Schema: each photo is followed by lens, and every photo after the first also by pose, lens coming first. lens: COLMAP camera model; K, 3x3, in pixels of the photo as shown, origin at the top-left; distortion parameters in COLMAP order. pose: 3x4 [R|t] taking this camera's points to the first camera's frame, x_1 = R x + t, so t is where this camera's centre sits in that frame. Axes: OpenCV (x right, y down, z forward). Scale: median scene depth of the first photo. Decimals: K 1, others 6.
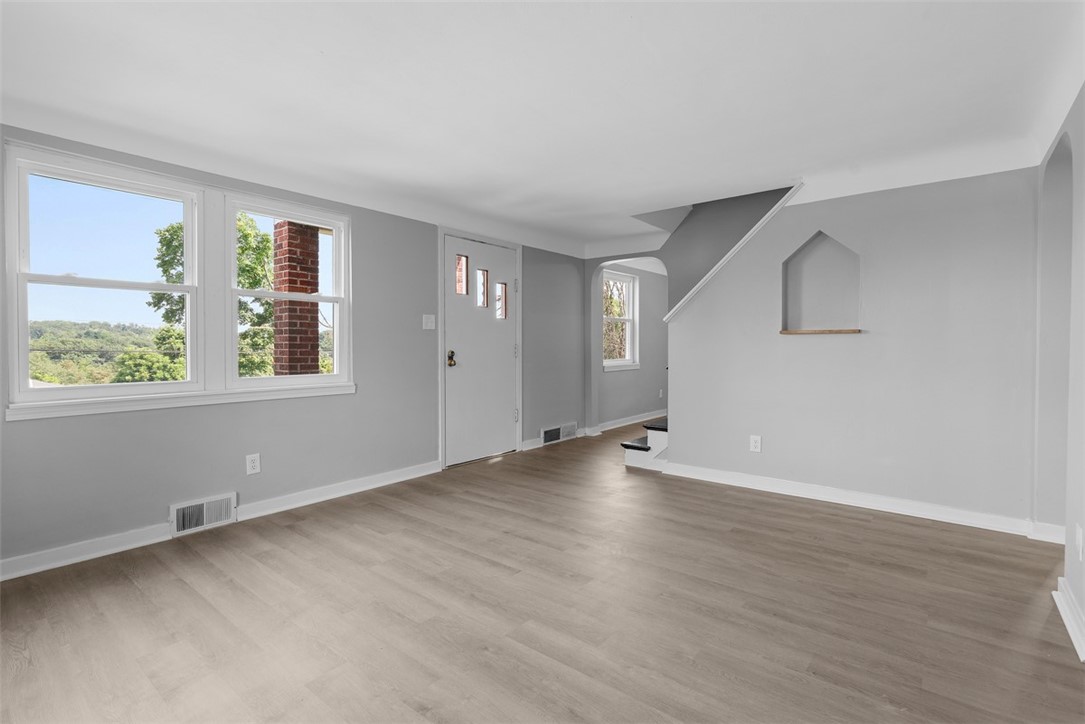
lens RADIAL K [[497.8, 0, 538.6], [0, 497.8, 355.2], [0, 0, 1]] dist [-0.003303, 0.002837]
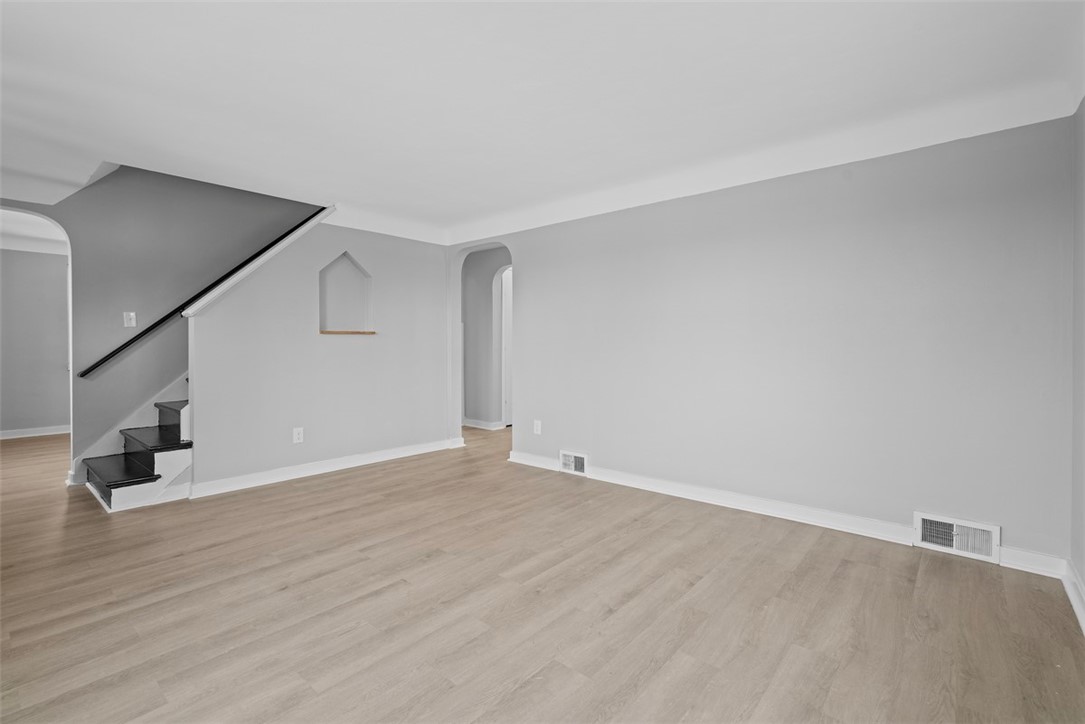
lens RADIAL K [[497.8, 0, 547.4], [0, 497.8, 339.0], [0, 0, 1]] dist [-0.003303, 0.002837]
pose [[0.025693, 0.013717, 0.999576, -0.857501], [0.019360, 0.999711, -0.014217, -0.003860], [-0.999482, 0.019717, 0.025420, 0.605555]]
